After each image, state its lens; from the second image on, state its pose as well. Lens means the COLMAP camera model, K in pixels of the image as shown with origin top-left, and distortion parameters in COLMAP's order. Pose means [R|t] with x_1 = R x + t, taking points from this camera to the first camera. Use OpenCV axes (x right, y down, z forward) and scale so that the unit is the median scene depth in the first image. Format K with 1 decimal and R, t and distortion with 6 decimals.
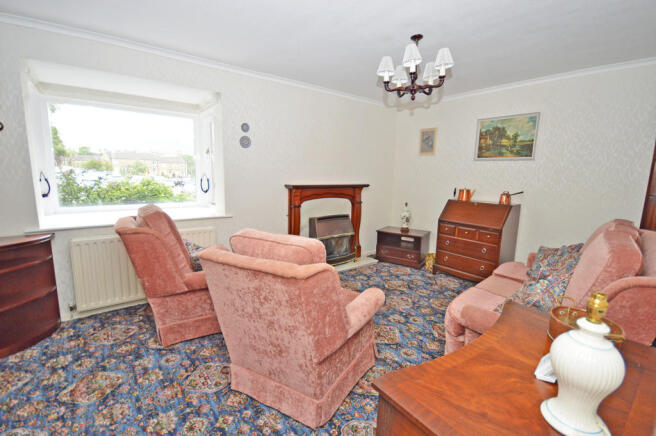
lens RADIAL K [[294.1, 0, 328.3], [0, 294.1, 217.1], [0, 0, 1]] dist [-0.005667, -0.000595]
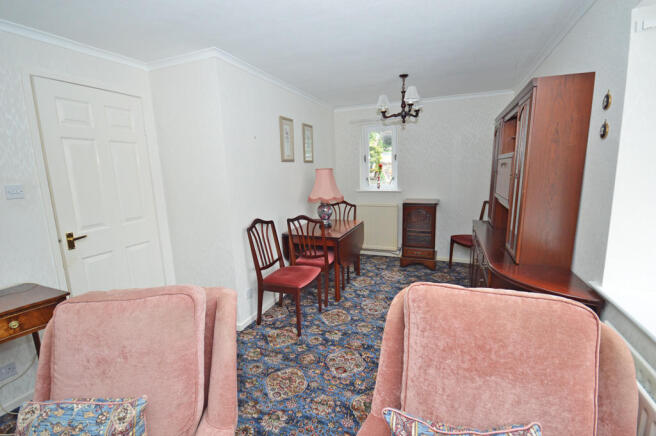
lens RADIAL K [[294.1, 0, 327.2], [0, 294.1, 220.3], [0, 0, 1]] dist [-0.005667, -0.000595]
pose [[-0.876831, 0.103372, -0.469555, -0.303727], [-0.052484, 0.950199, 0.307191, -0.385922], [0.477926, 0.293999, -0.827739, 1.837467]]
